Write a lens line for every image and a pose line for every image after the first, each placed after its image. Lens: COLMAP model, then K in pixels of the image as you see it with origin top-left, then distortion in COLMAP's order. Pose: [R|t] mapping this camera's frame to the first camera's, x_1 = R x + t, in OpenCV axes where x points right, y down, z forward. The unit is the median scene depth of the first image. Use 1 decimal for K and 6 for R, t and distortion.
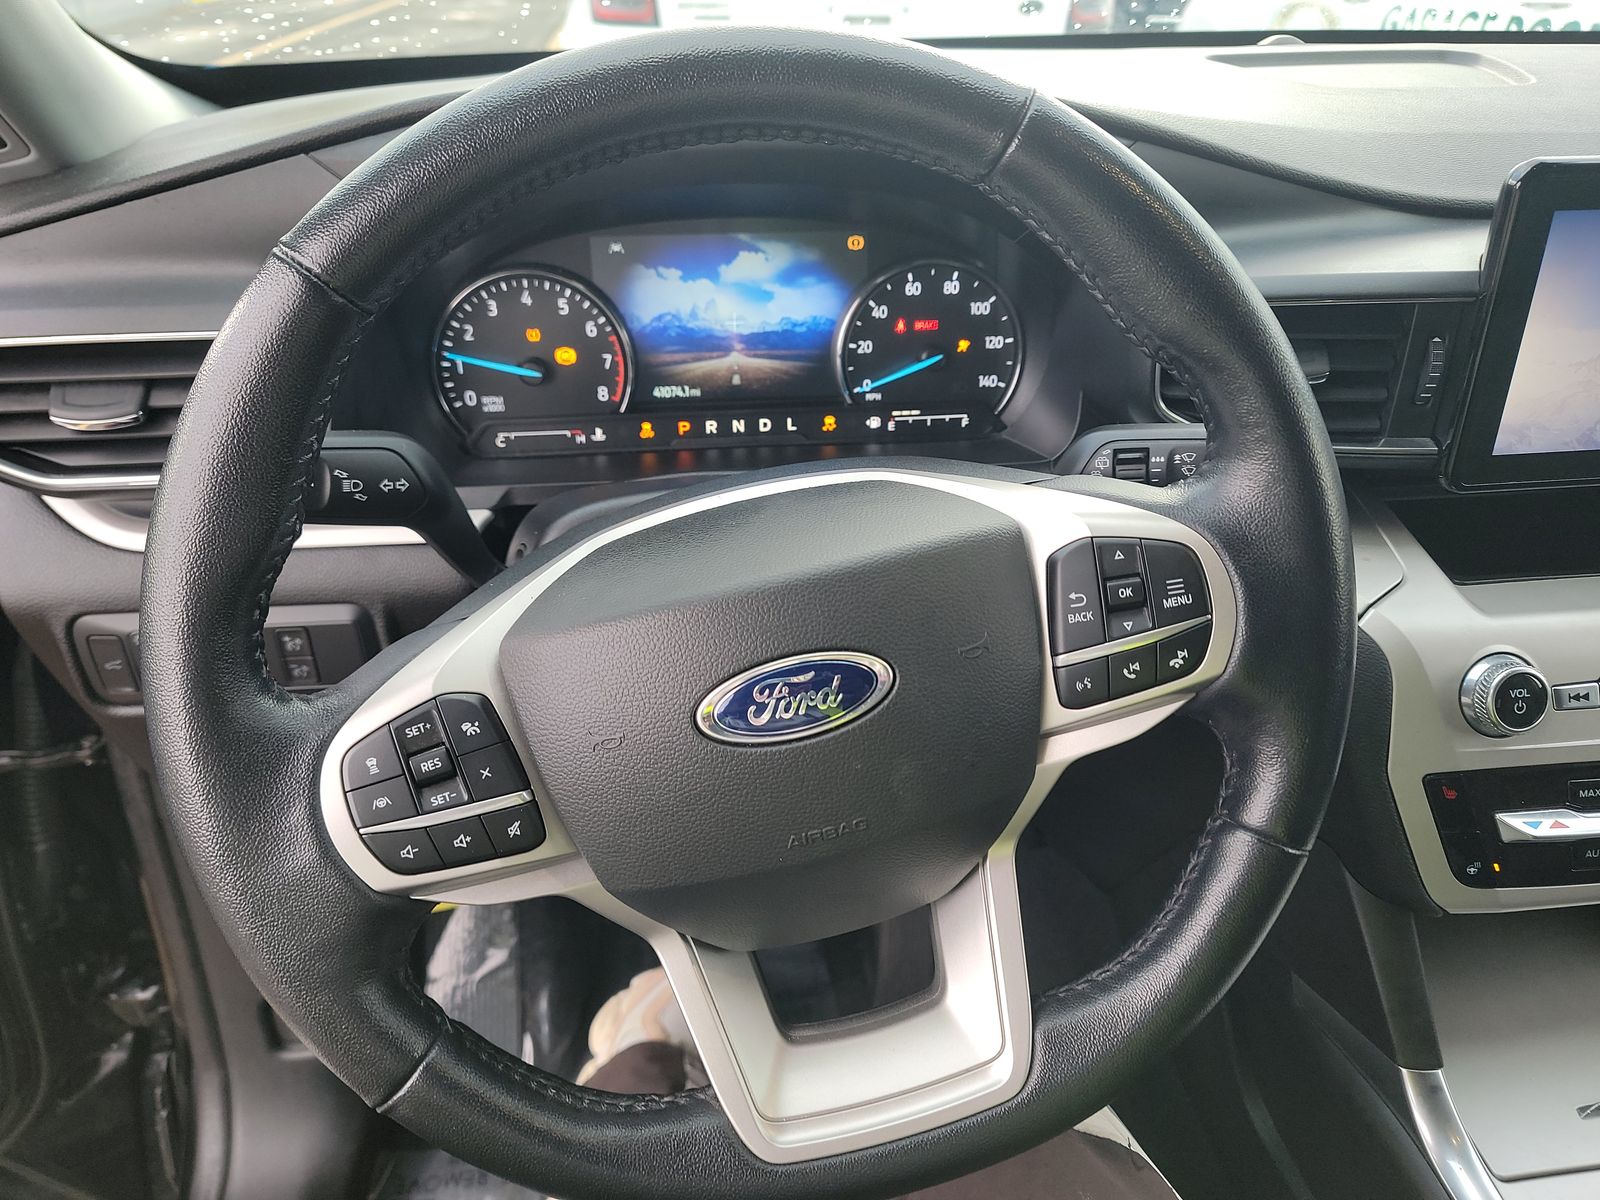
lens RADIAL K [[1111.5, 0, 800.0], [0, 1111.5, 600.0], [0, 0, 1]] dist [0.056417, -0.043945]
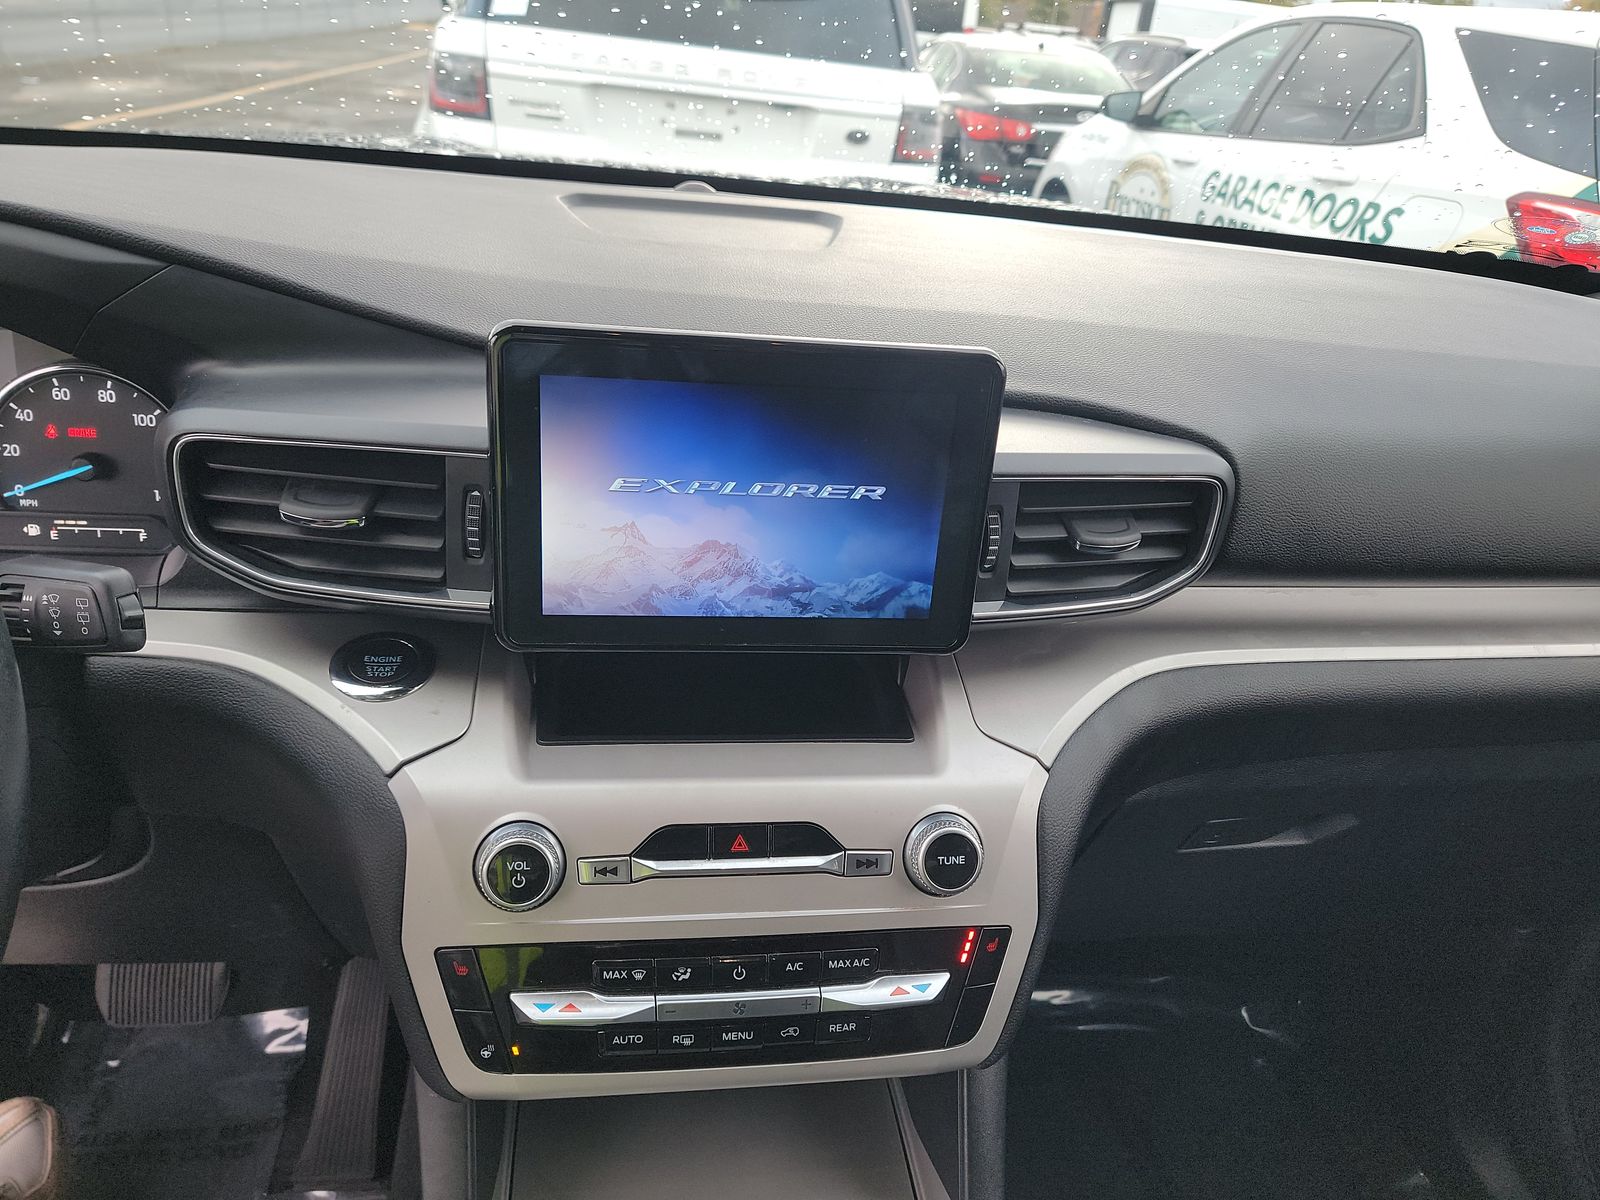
lens RADIAL K [[1111.5, 0, 800.0], [0, 1111.5, 600.0], [0, 0, 1]] dist [0.056417, -0.043945]
pose [[0.996286, 0.067606, 0.053320, 0.774199], [-0.063186, 0.994740, -0.080622, -0.076185], [-0.058490, 0.076953, 0.995318, 0.026515]]
